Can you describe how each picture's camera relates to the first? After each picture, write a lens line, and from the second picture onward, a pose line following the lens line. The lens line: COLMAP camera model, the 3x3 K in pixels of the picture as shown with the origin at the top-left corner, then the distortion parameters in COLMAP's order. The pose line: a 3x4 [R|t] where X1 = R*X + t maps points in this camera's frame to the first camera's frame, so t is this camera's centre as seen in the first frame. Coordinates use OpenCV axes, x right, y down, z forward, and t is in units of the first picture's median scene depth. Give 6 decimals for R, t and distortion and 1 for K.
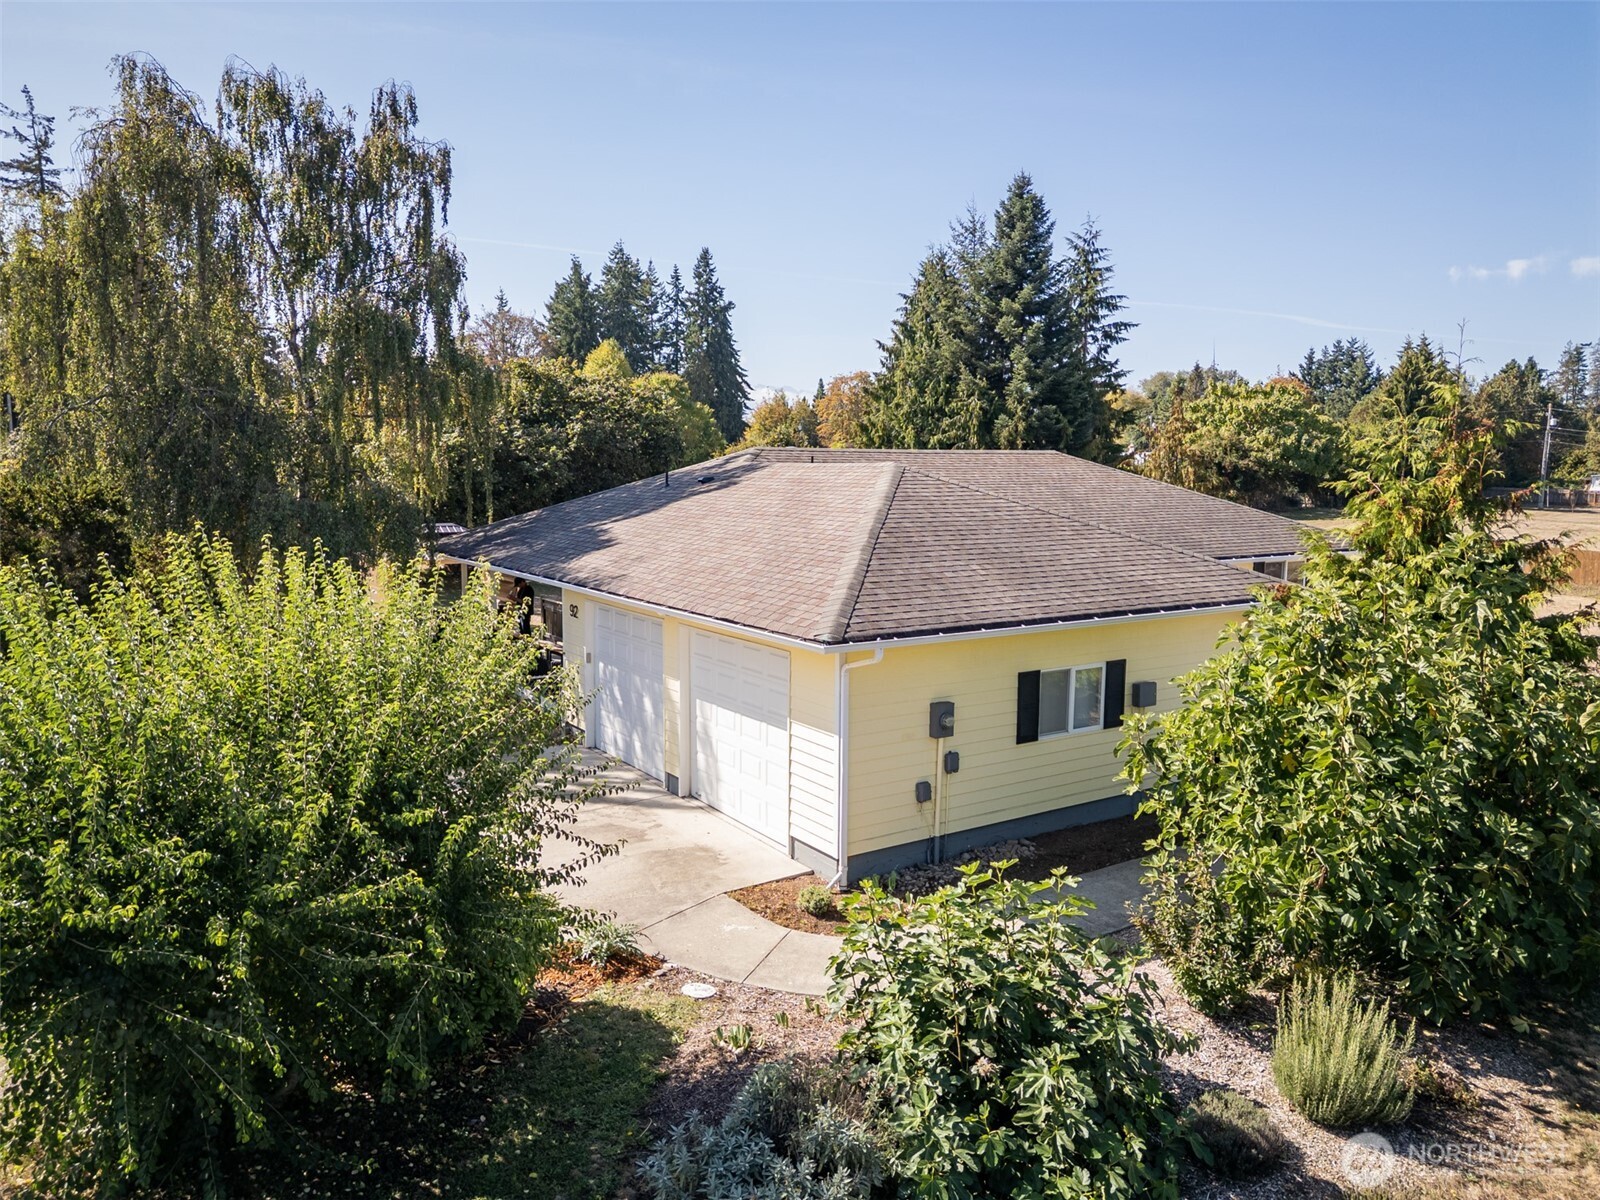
lens RADIAL K [[1139.2, 0, 800.0], [0, 1139.2, 600.0], [0, 0, 1]] dist [0.088019, -0.100469]
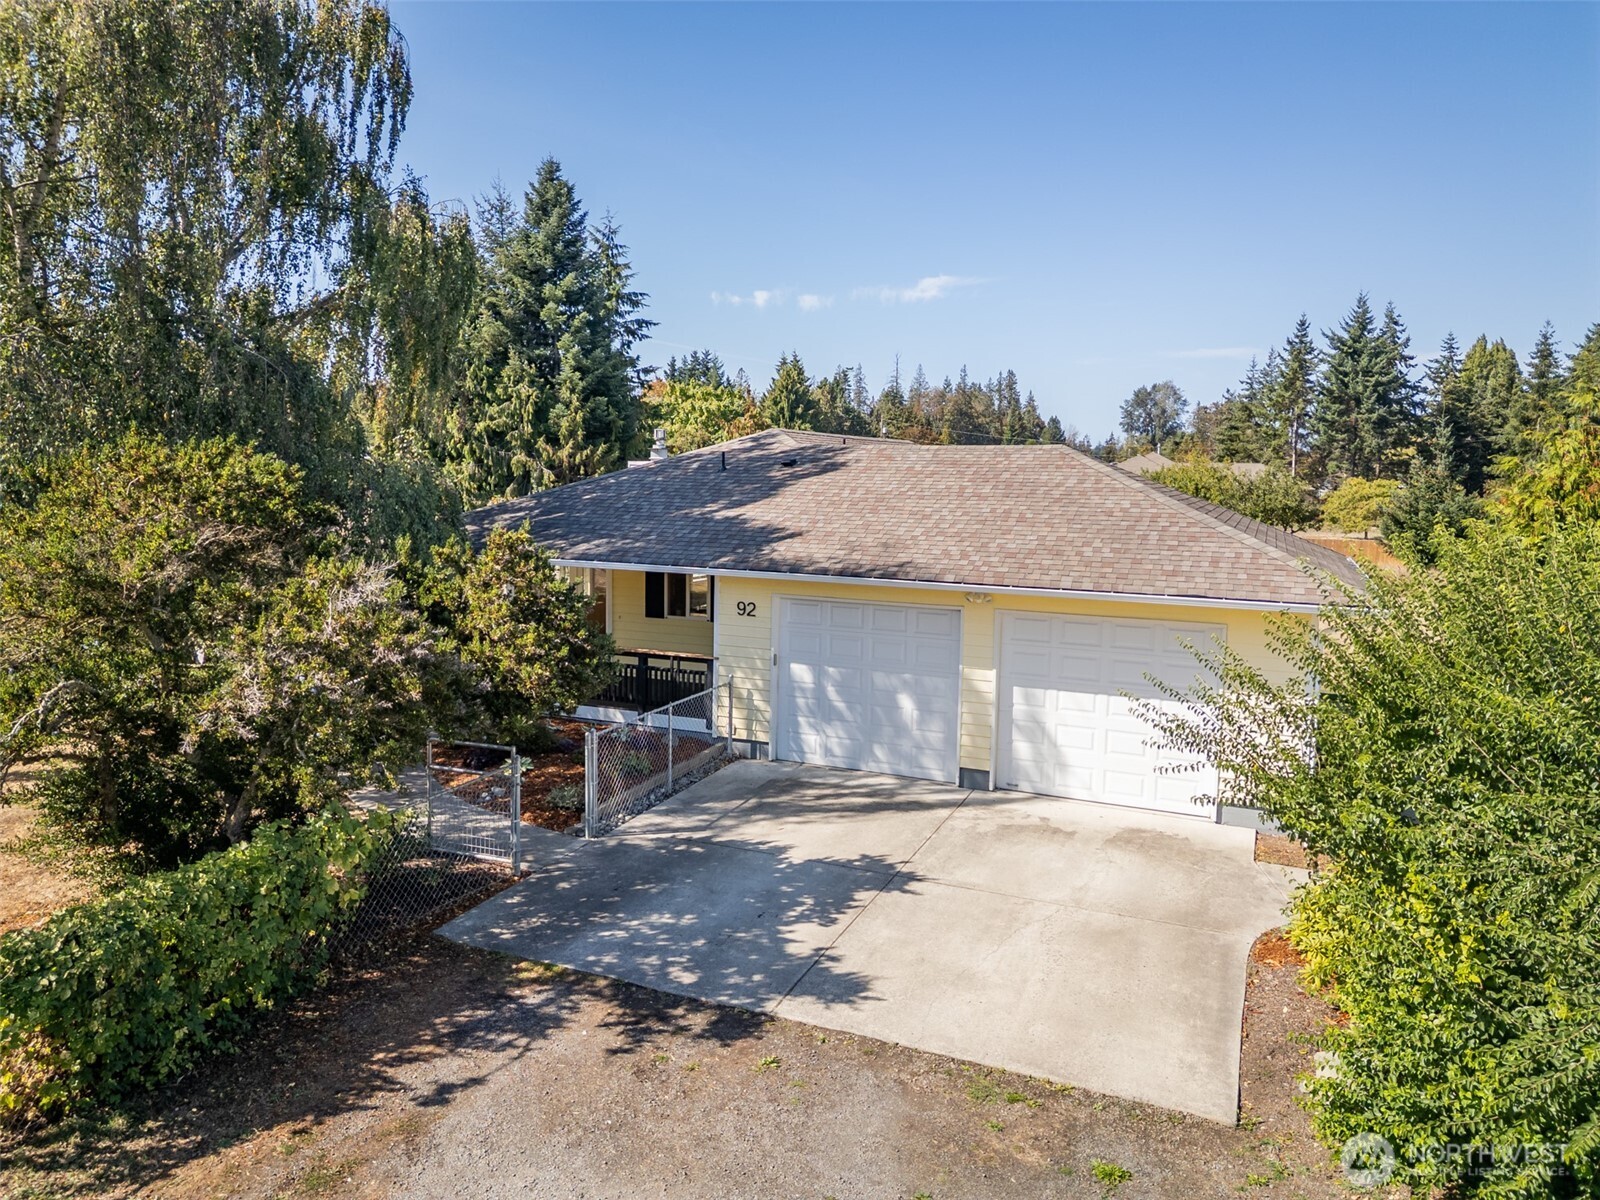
lens RADIAL K [[1139.2, 0, 800.0], [0, 1139.2, 600.0], [0, 0, 1]] dist [0.088019, -0.100469]
pose [[0.837519, -0.051768, 0.543950, -0.181915], [0.049259, 0.998602, 0.019193, -0.003467], [-0.544183, 0.010720, 0.838898, 0.067441]]
